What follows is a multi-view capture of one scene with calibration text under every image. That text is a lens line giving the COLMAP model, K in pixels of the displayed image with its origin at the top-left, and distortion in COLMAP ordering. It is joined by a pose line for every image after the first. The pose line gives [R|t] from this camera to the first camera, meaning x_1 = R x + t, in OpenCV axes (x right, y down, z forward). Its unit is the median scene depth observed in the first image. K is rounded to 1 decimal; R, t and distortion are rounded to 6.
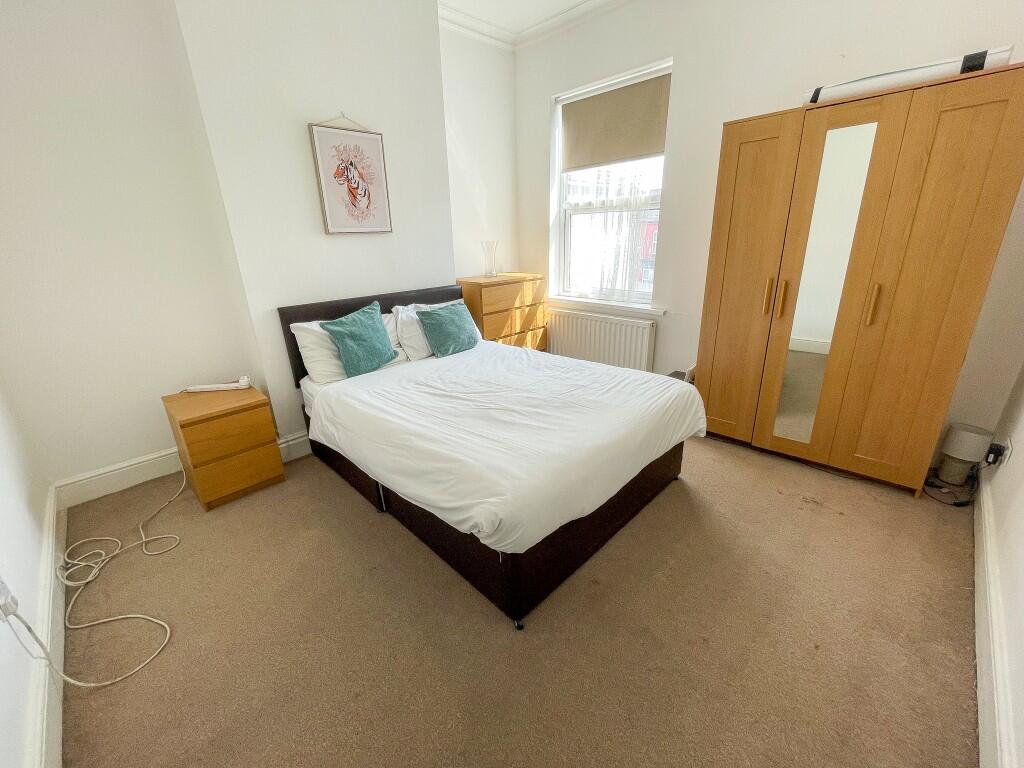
lens RADIAL K [[413.4, 0, 510.0], [0, 413.4, 379.5], [0, 0, 1]] dist [-0.000410, 0.000422]
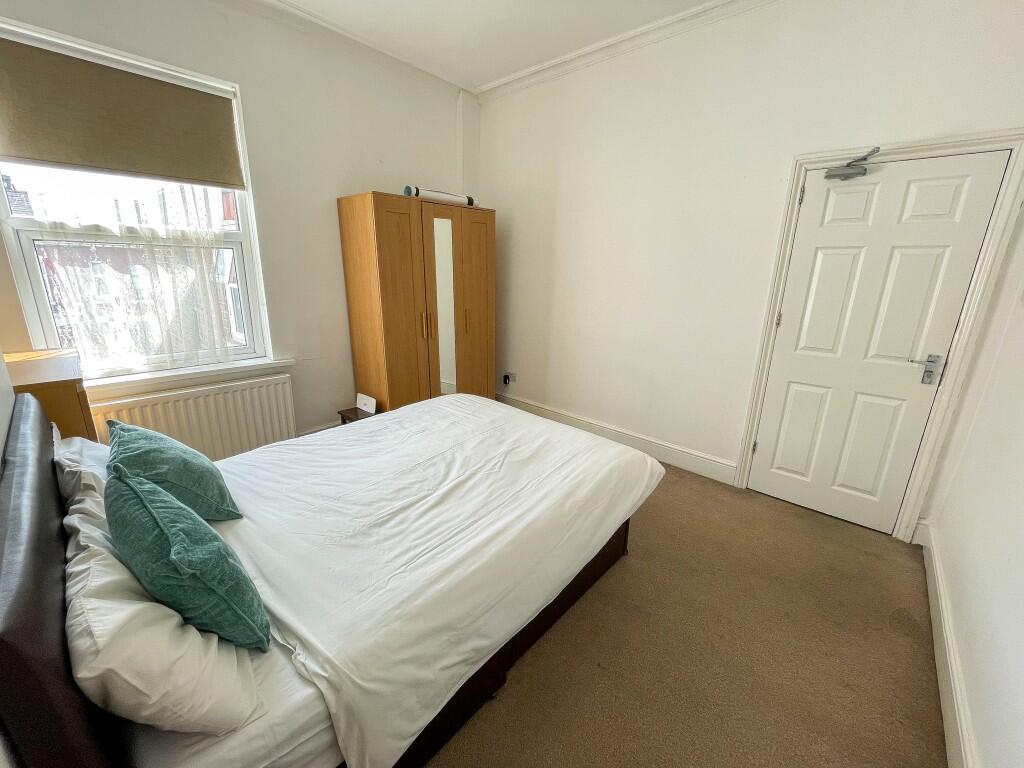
lens RADIAL K [[413.4, 0, 508.0], [0, 413.4, 379.7], [0, 0, 1]] dist [-0.000410, 0.000422]
pose [[-0.044229, -0.238660, 0.970096, -0.834803], [0.308777, 0.920234, 0.240471, -0.297016], [-0.950105, 0.310179, 0.032991, 0.790275]]
